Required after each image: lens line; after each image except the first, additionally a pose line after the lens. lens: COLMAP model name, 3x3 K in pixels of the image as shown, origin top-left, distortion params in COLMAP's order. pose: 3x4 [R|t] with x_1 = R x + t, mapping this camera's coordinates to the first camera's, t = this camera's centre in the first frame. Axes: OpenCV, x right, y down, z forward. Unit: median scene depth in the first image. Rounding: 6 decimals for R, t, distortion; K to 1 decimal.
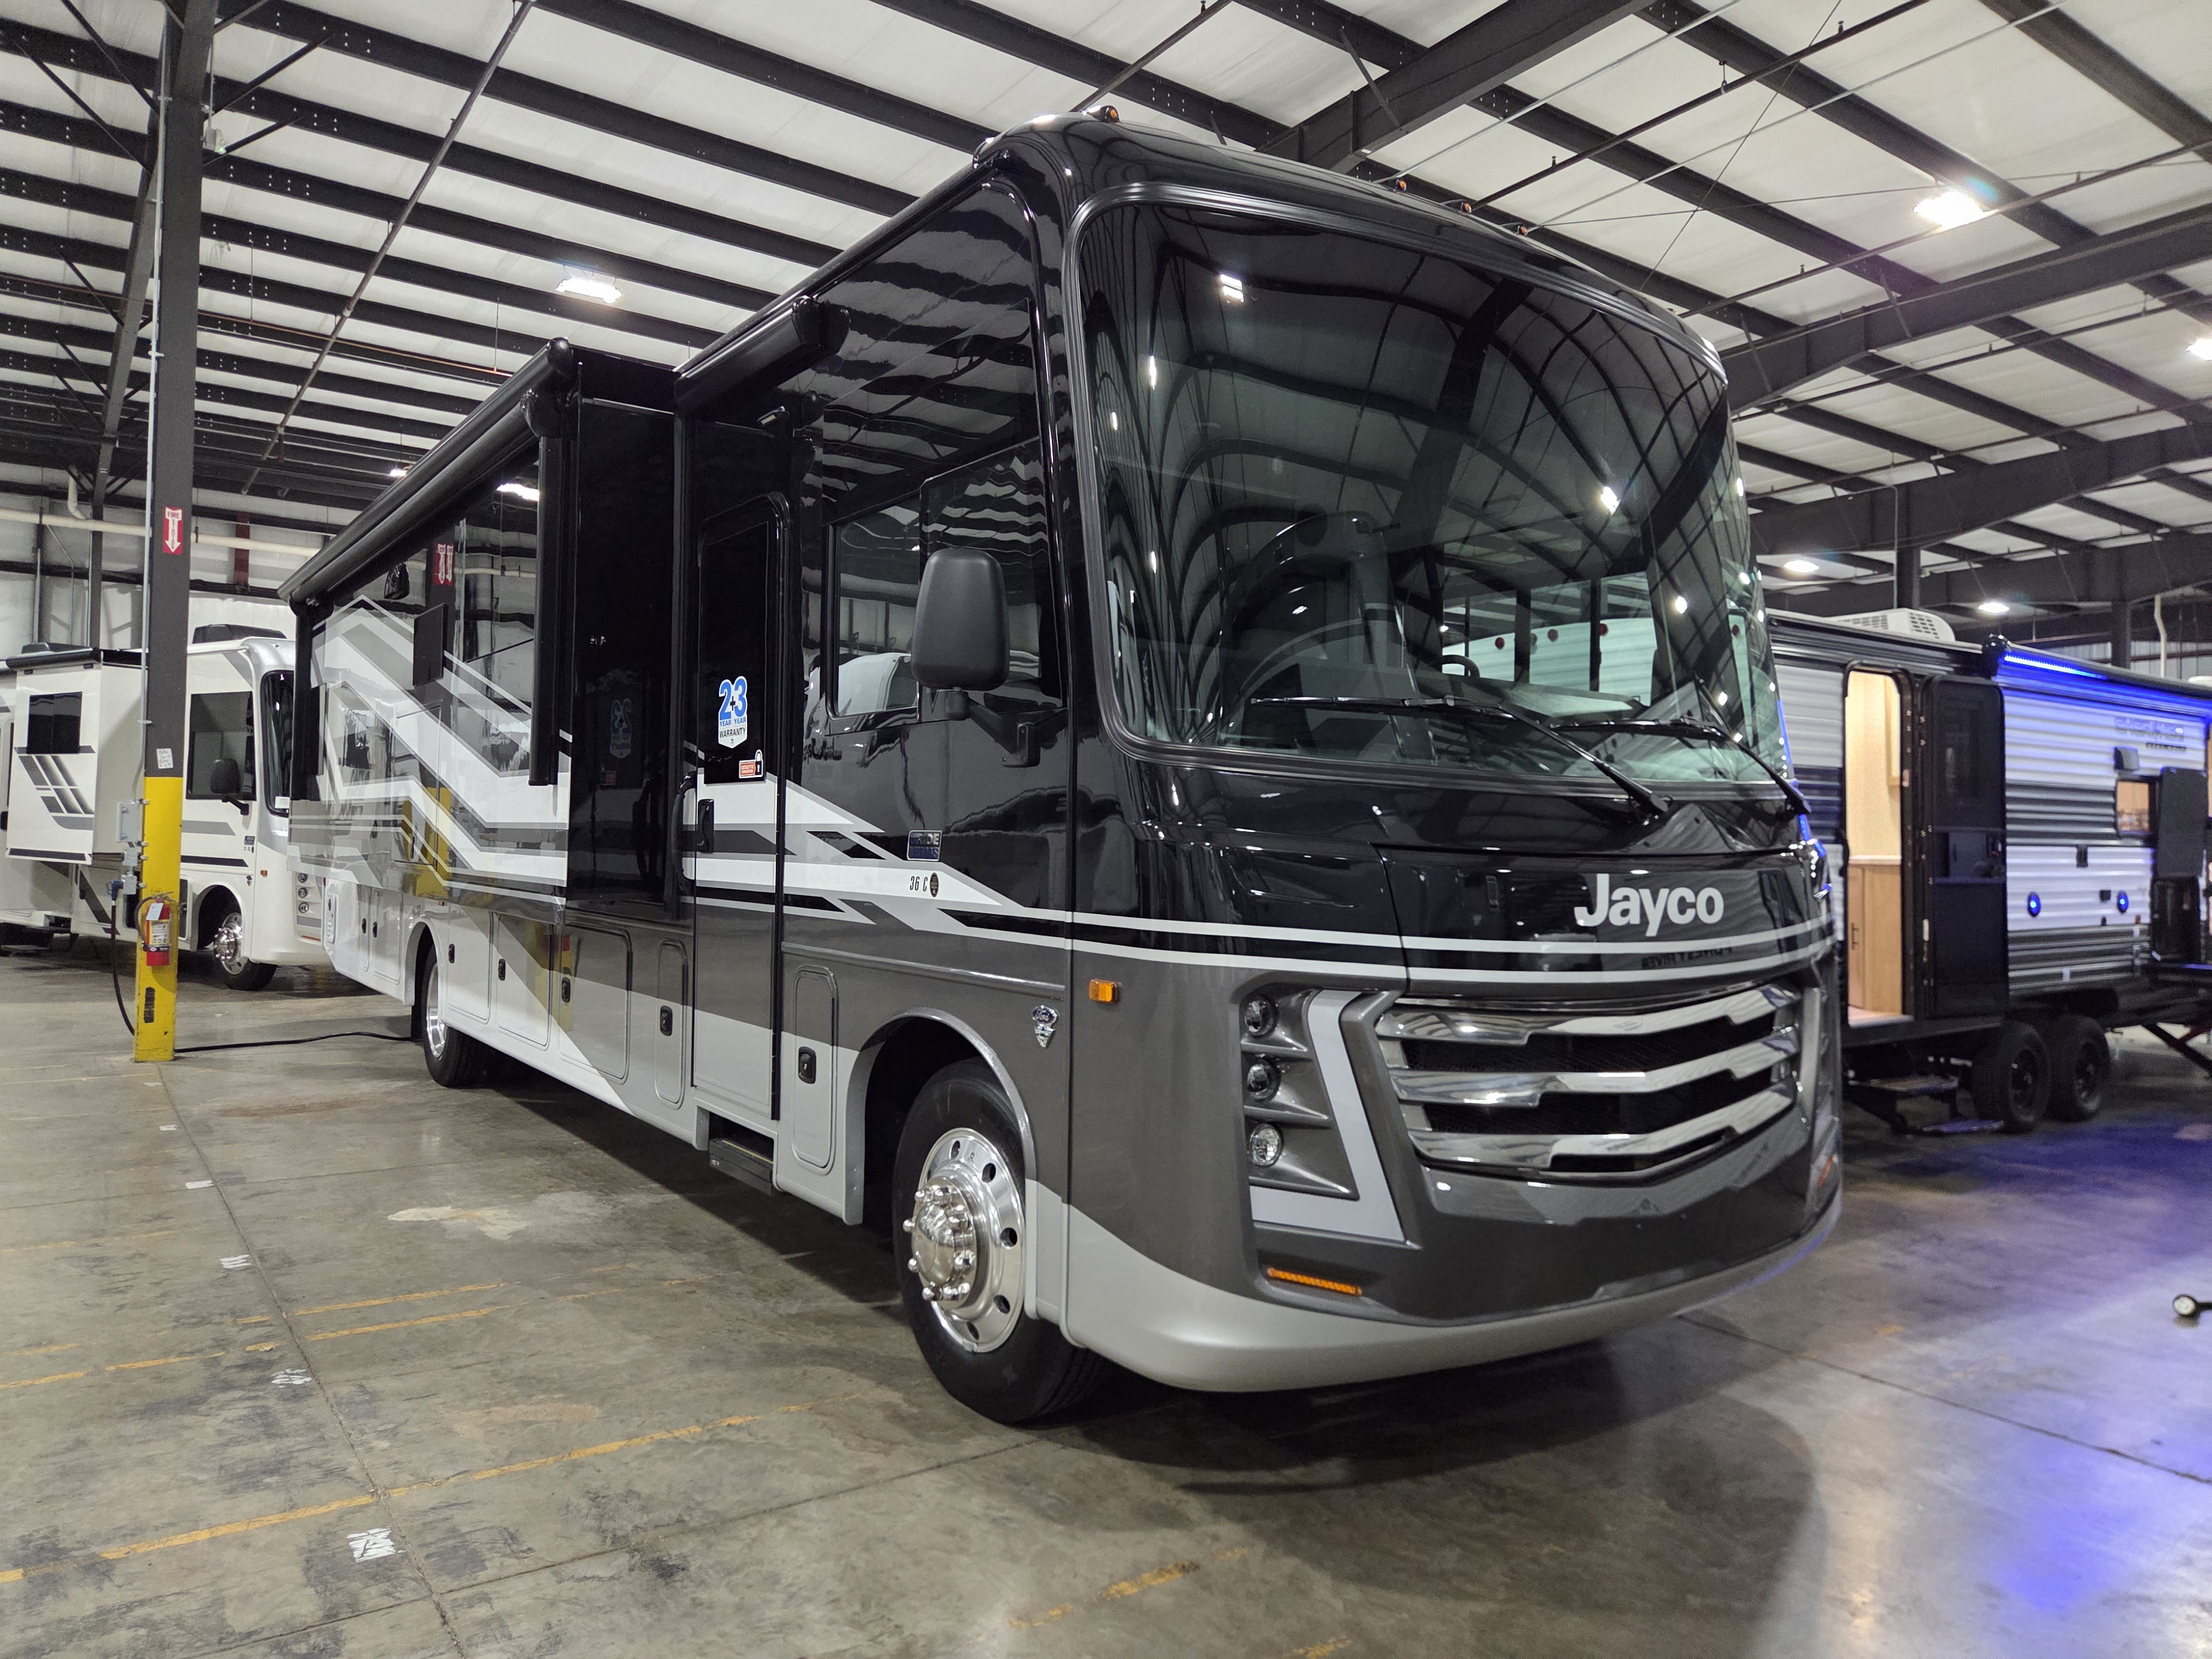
lens RADIAL K [[1477.5, 0, 1099.1], [0, 1477.5, 816.2], [0, 0, 1]] dist [0.078302, -0.078113]
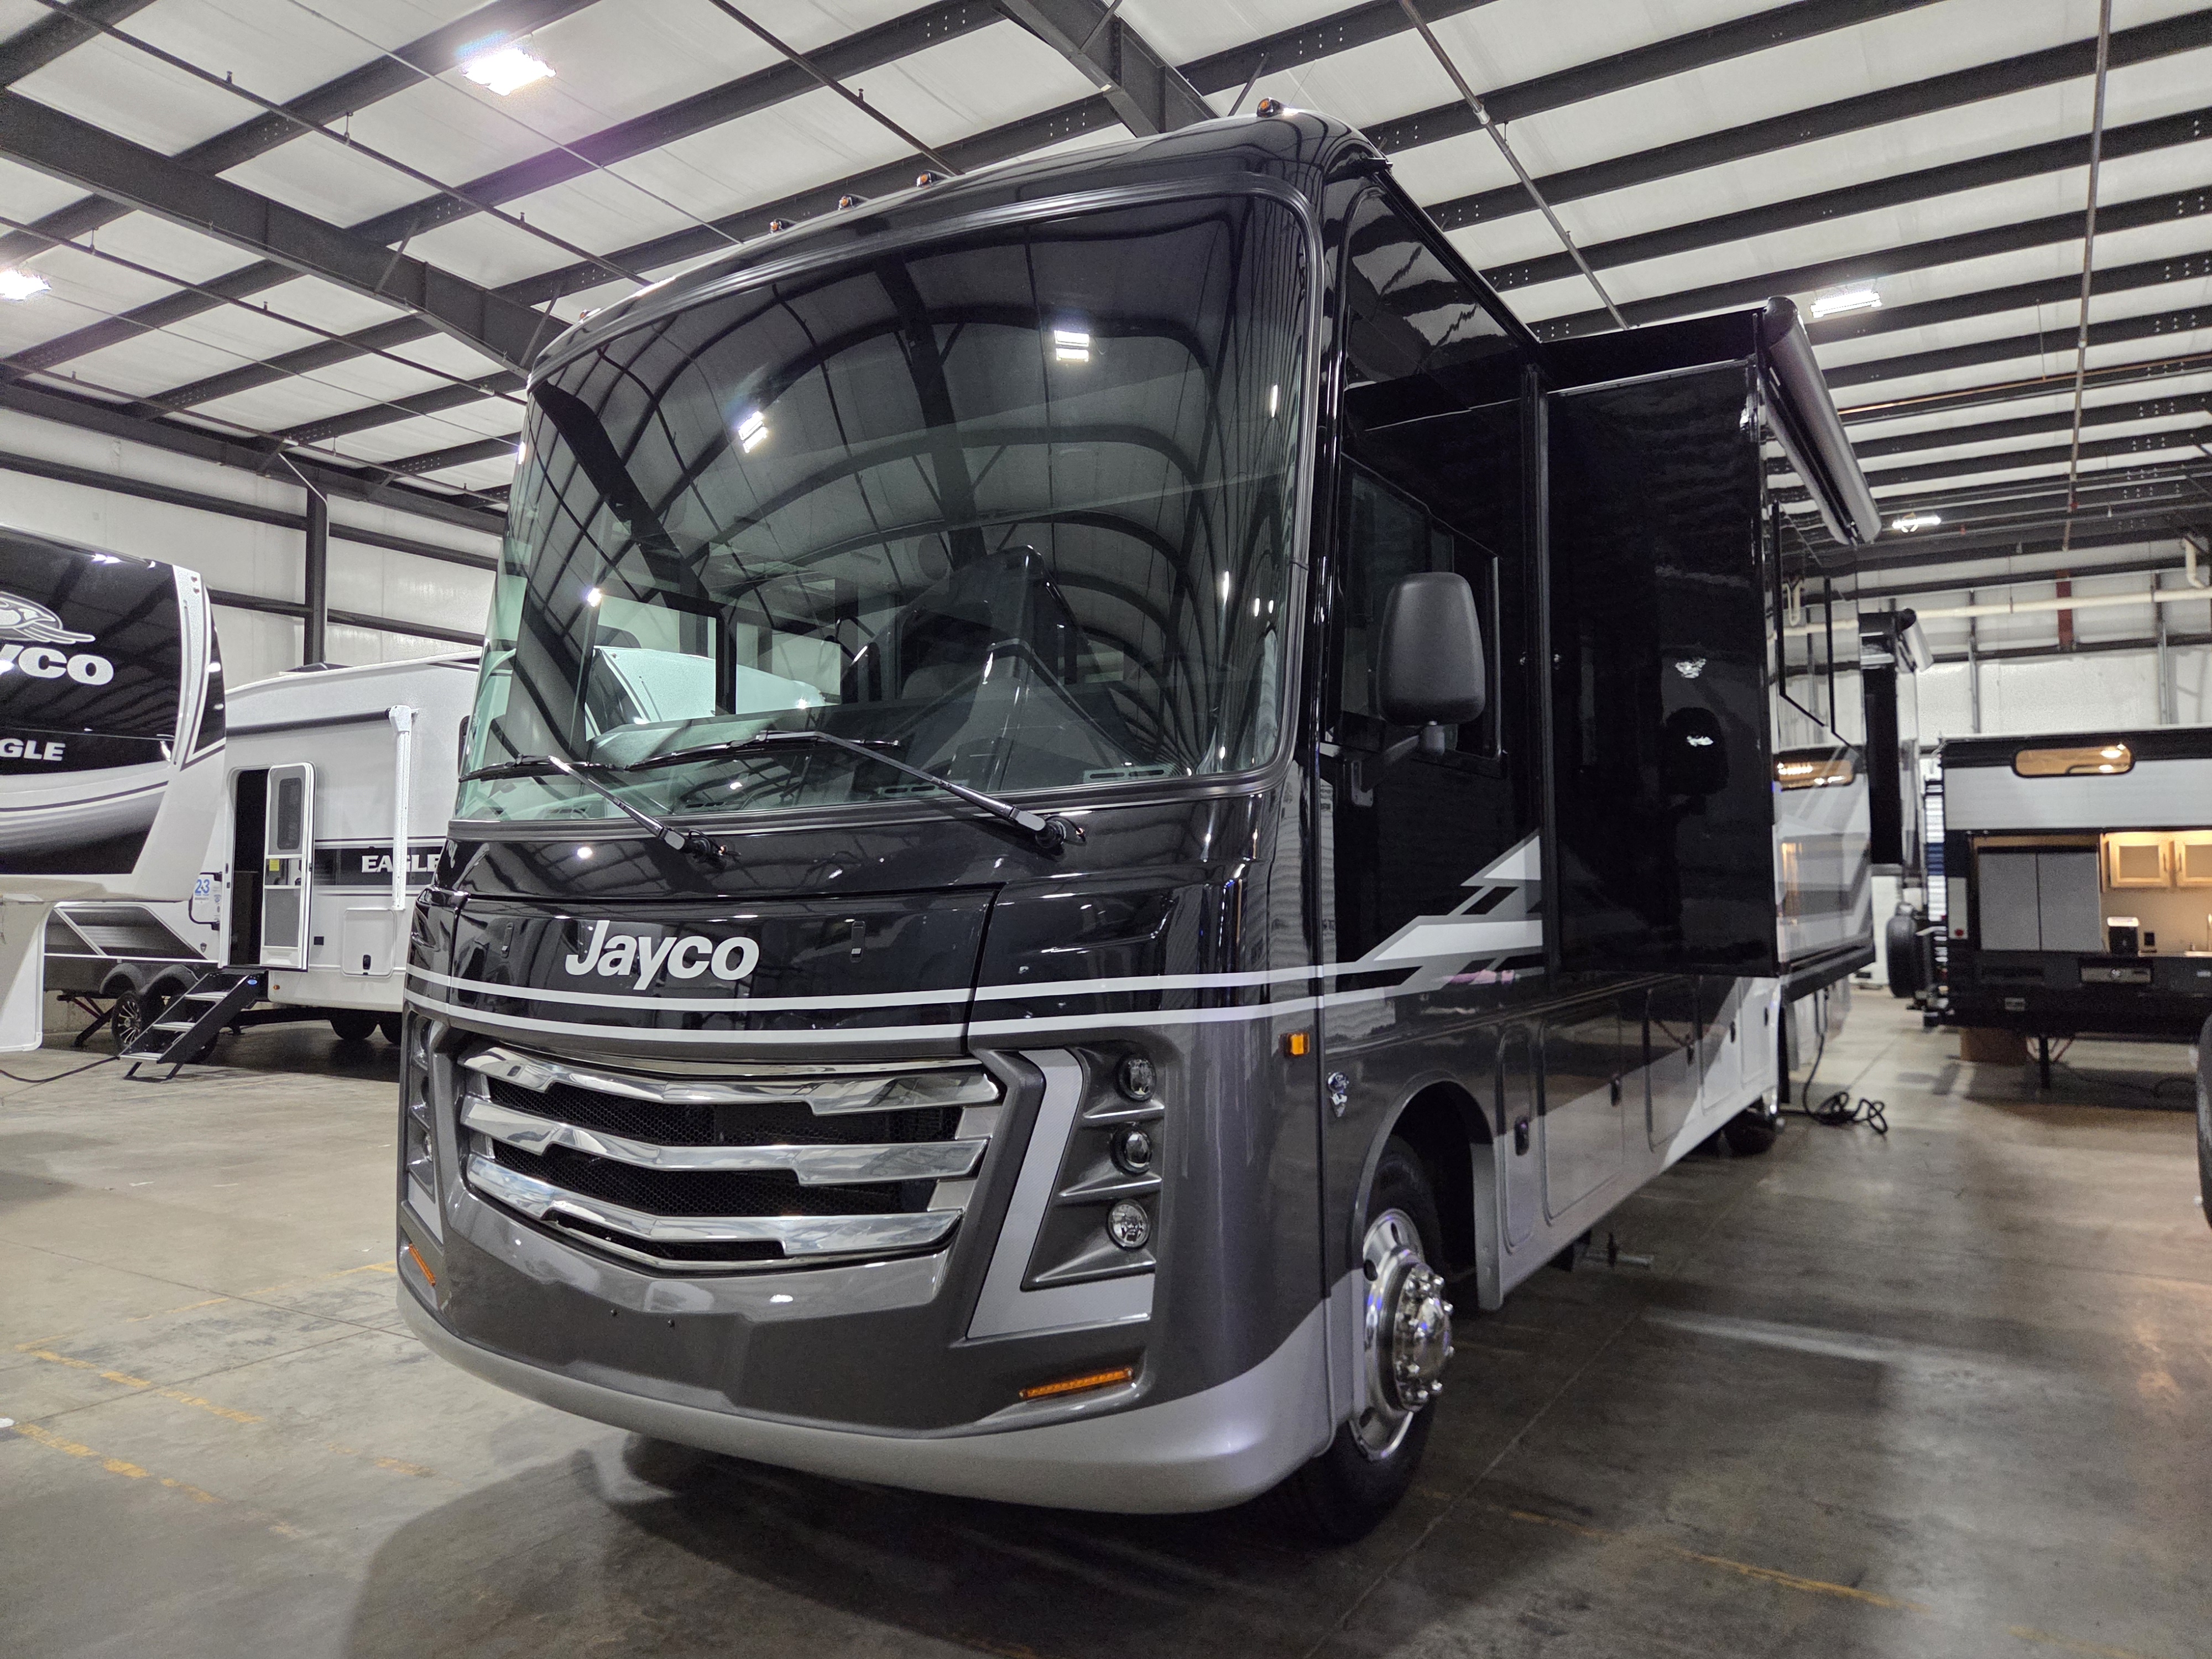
lens RADIAL K [[1477.5, 0, 1099.1], [0, 1477.5, 816.2], [0, 0, 1]] dist [0.078302, -0.078113]
pose [[0.384549, -0.072412, -0.920260, 1.292062], [0.029489, 0.997373, -0.066157, 0.043522], [0.922634, -0.001697, 0.385674, 0.903313]]
